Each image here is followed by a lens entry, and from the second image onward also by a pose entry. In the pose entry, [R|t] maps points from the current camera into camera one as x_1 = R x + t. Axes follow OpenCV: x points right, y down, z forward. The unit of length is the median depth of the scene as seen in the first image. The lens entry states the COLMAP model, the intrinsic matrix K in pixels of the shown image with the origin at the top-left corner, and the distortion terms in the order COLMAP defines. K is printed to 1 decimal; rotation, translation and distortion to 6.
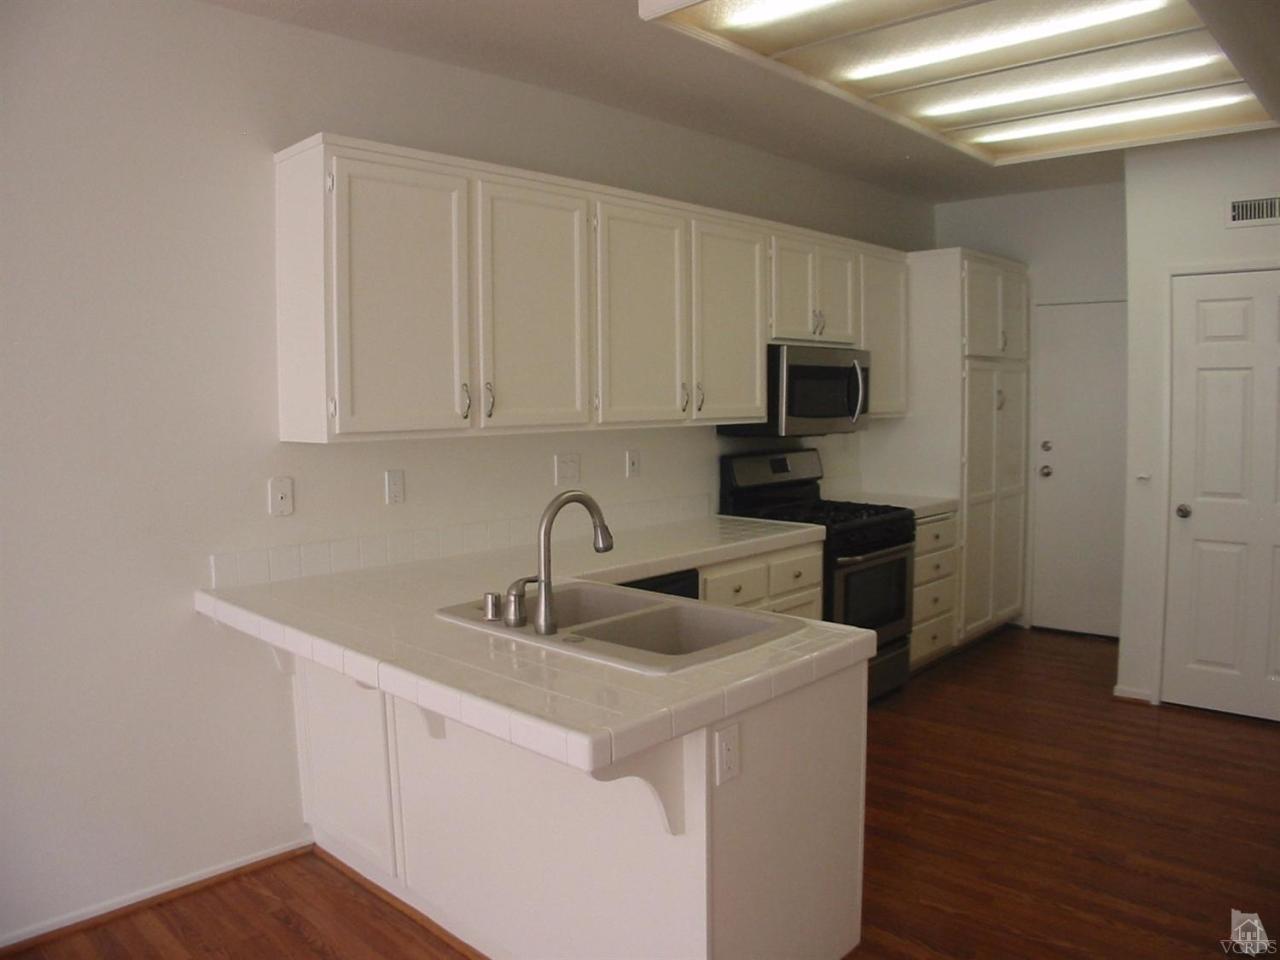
lens RADIAL K [[947.6, 0, 640.0], [0, 947.6, 480.0], [0, 0, 1]] dist [-0.187182, 0.079144]
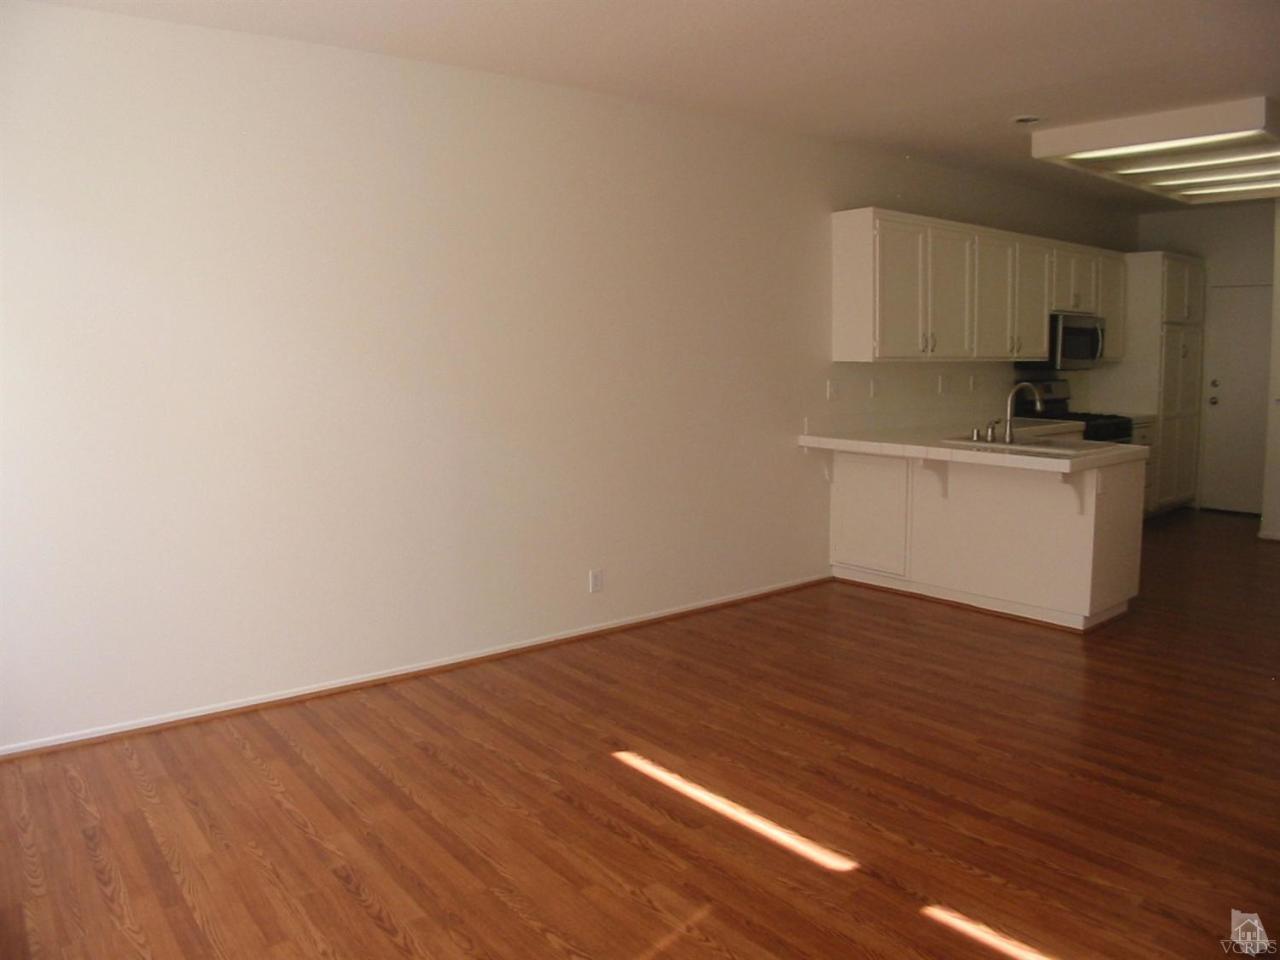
lens RADIAL K [[947.6, 0, 640.0], [0, 947.6, 480.0], [0, 0, 1]] dist [-0.187182, 0.079144]
pose [[0.990037, 0.021685, -0.139130, -0.317685], [-0.015007, 0.998692, 0.048869, 0.073646], [0.140008, -0.046294, 0.989068, -0.640618]]
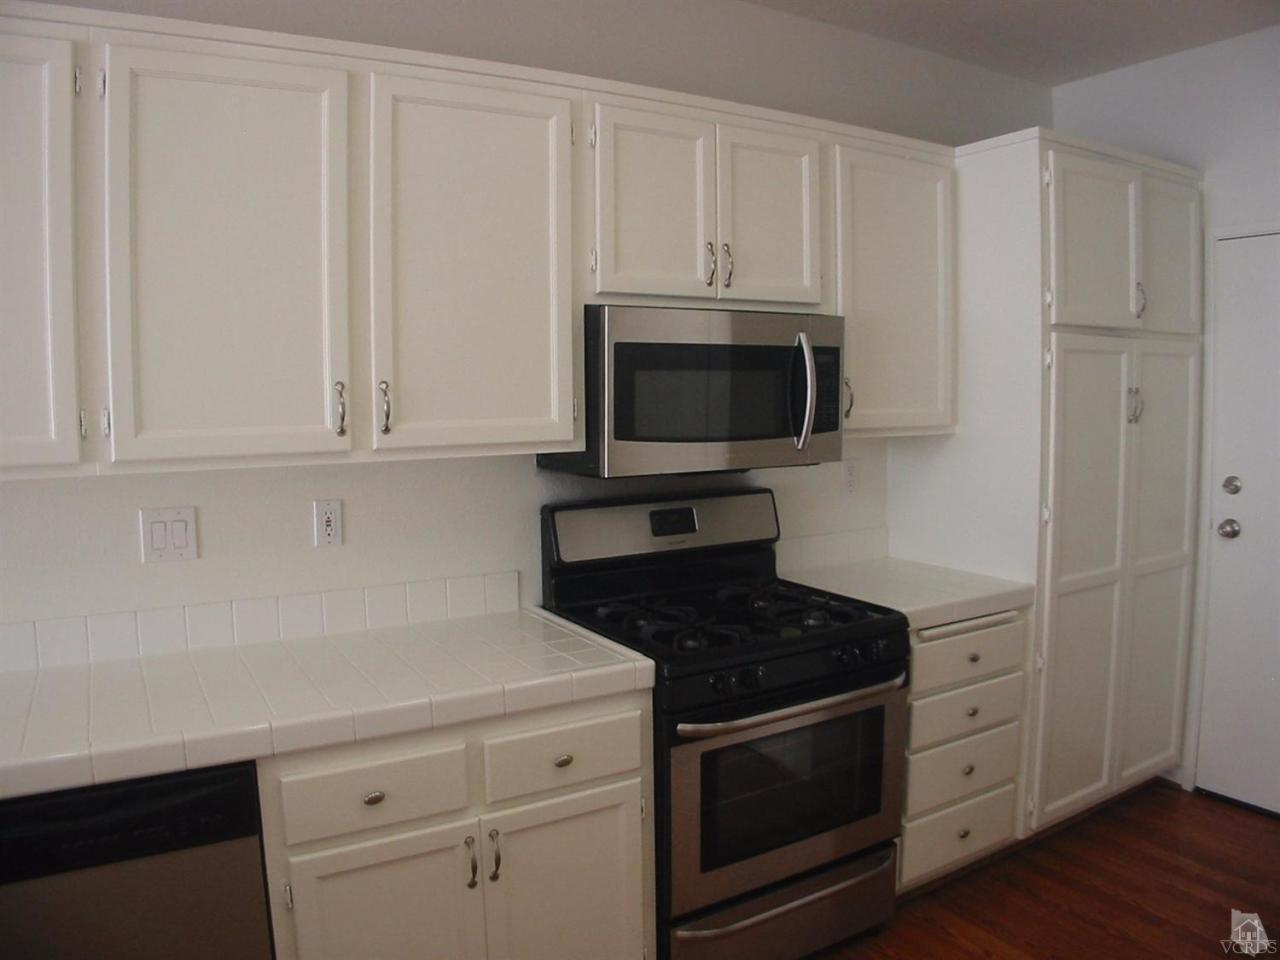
lens RADIAL K [[947.6, 0, 640.0], [0, 947.6, 480.0], [0, 0, 1]] dist [-0.187182, 0.079144]
pose [[0.964359, 0.021952, -0.263685, 0.277078], [-0.020214, 0.999752, 0.009302, -0.045266], [0.263823, -0.003640, 0.964564, 0.440124]]
